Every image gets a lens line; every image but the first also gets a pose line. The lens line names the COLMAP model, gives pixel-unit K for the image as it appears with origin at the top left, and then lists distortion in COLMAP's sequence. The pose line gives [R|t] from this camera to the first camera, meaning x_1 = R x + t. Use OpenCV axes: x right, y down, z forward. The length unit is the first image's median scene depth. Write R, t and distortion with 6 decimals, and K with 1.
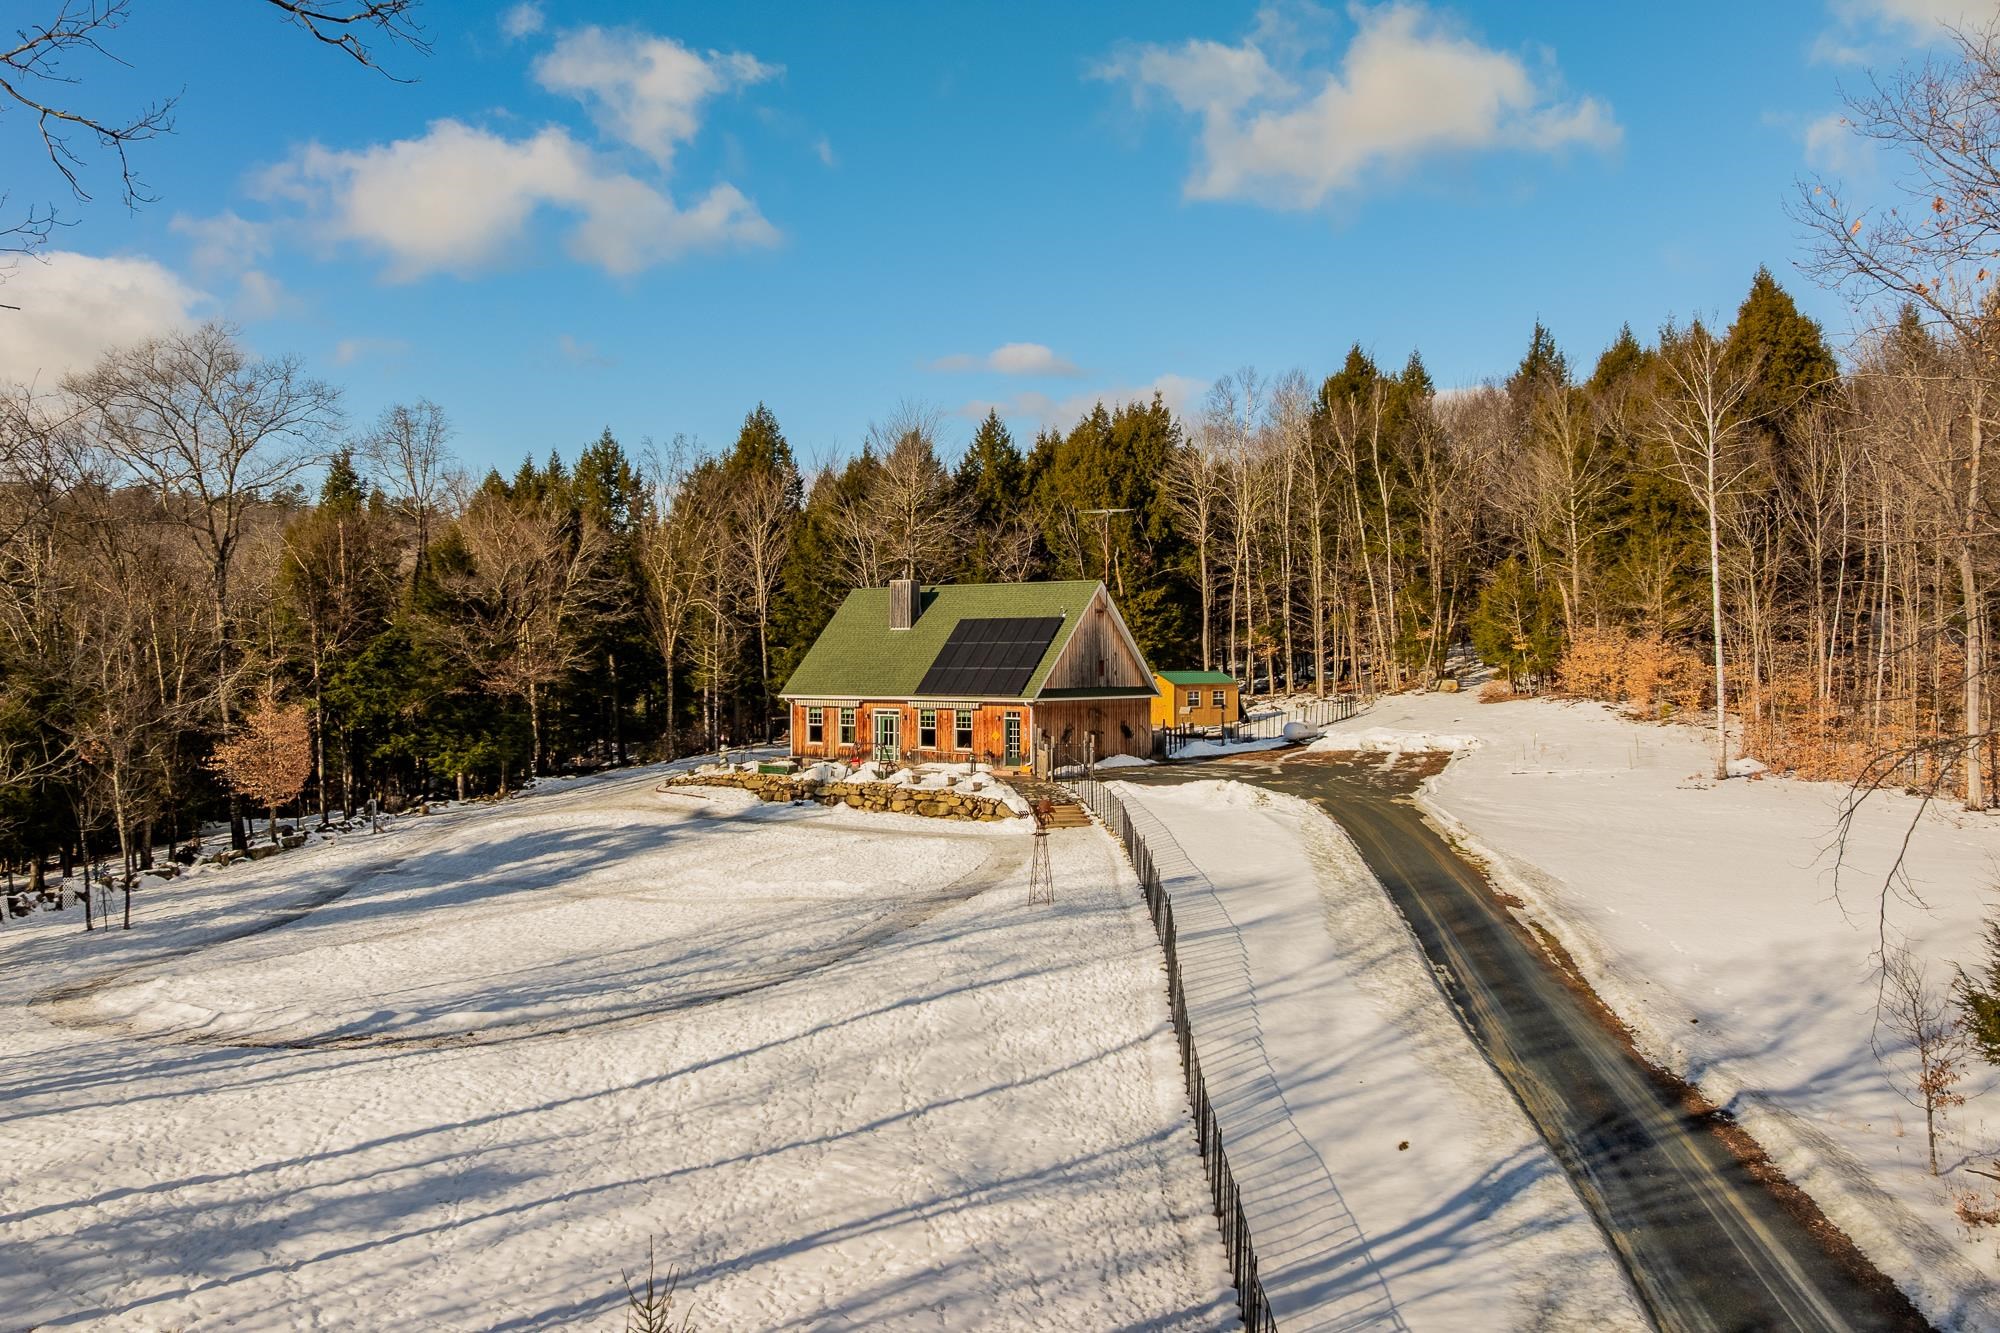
lens RADIAL K [[1668.8, 0, 1007.1], [0, 1668.8, 658.5], [0, 0, 1]] dist [0.002654, -0.062125]
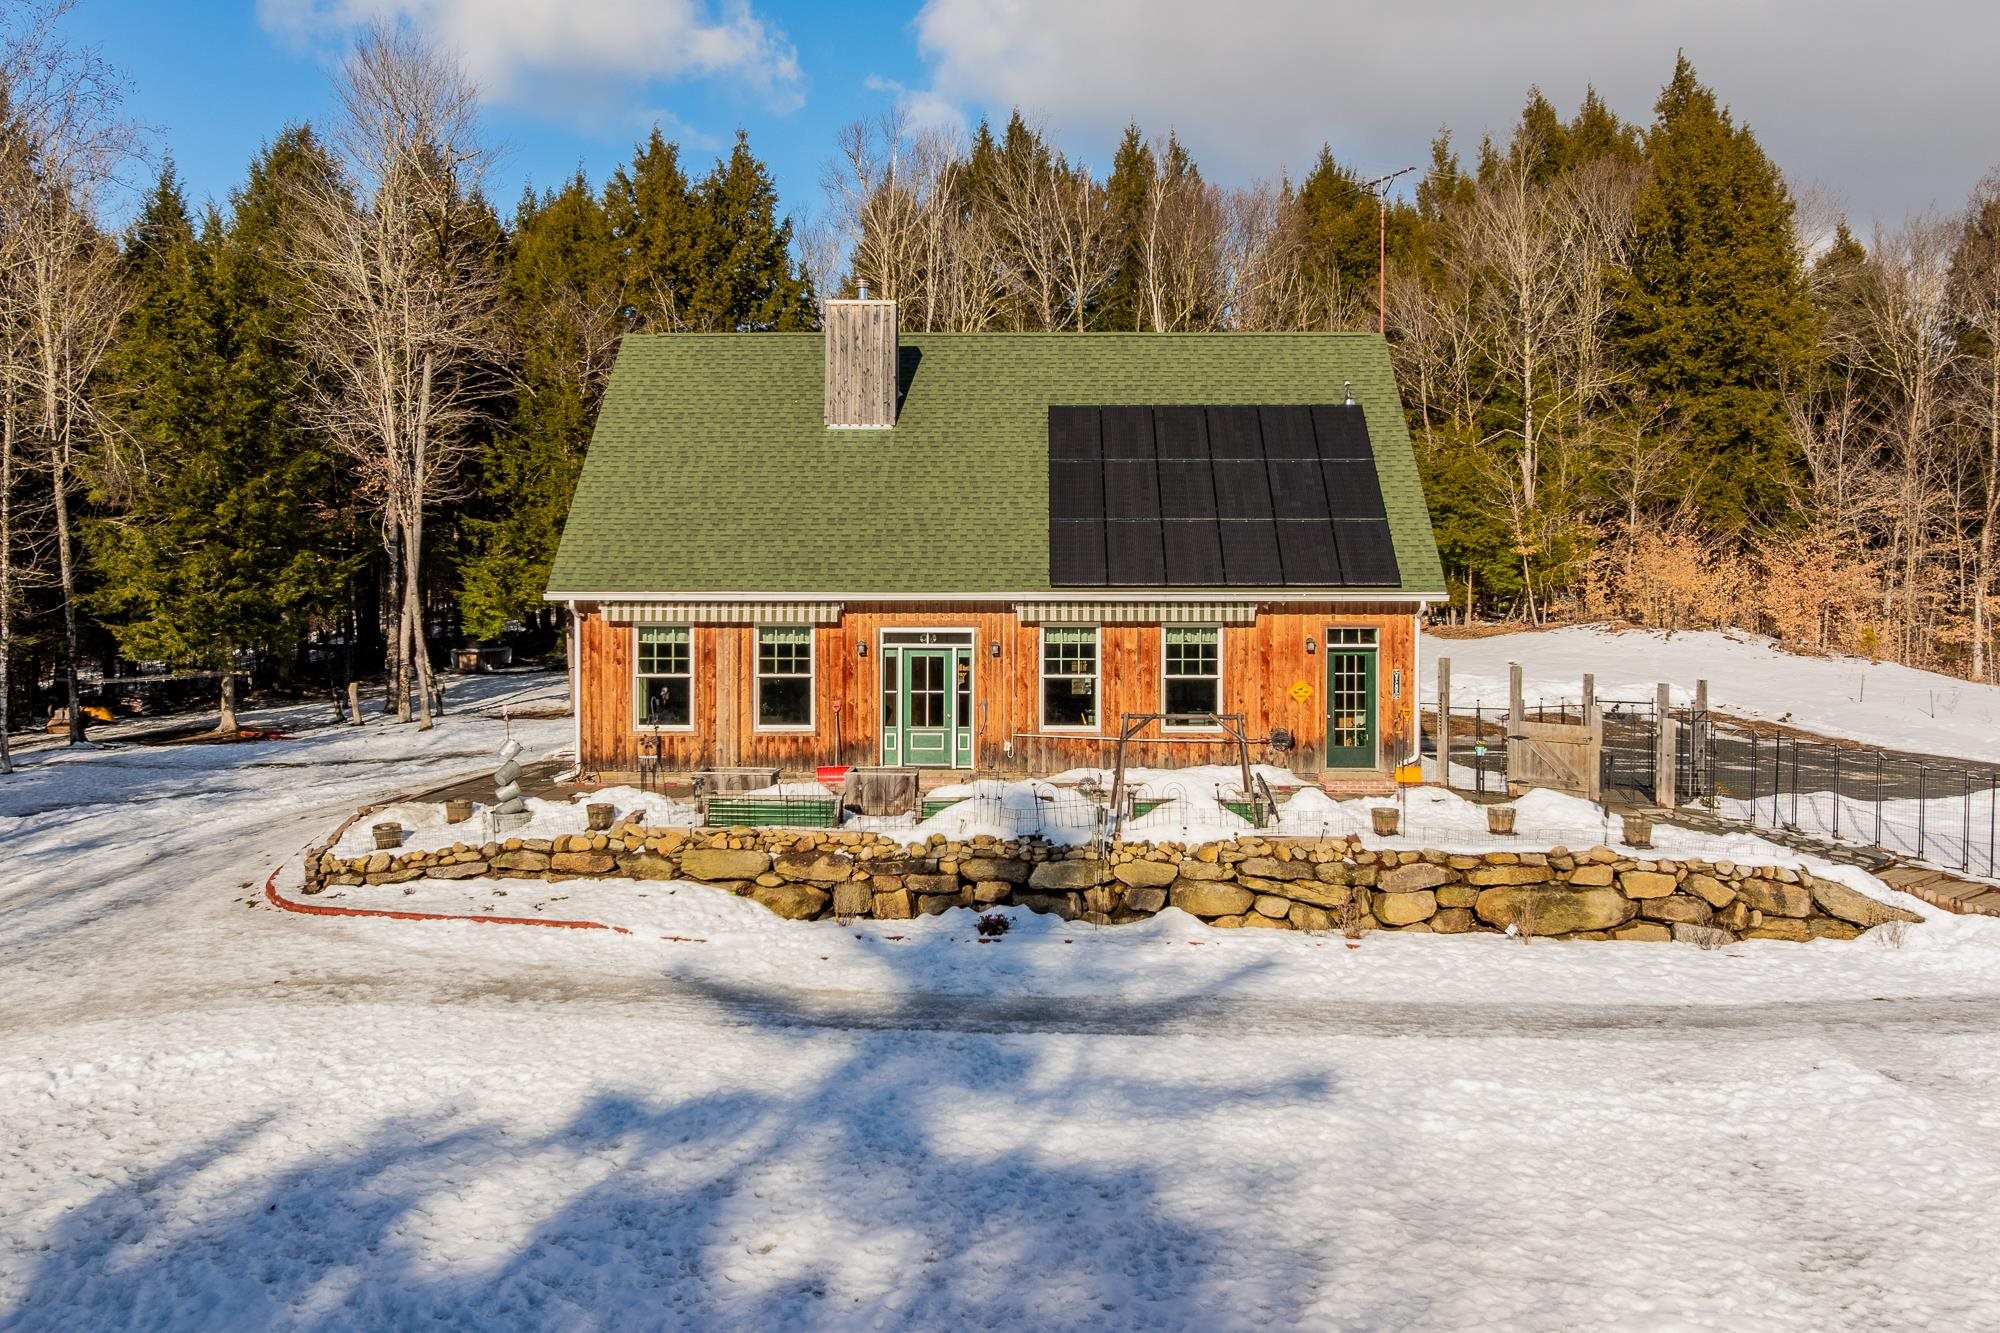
lens RADIAL K [[1668.8, 0, 1007.1], [0, 1668.8, 658.5], [0, 0, 1]] dist [0.002654, -0.062125]
pose [[0.812108, -0.005166, 0.583485, -0.275398], [-0.002449, 0.999922, 0.012262, 0.032715], [-0.583502, -0.011387, 0.812032, 0.695011]]
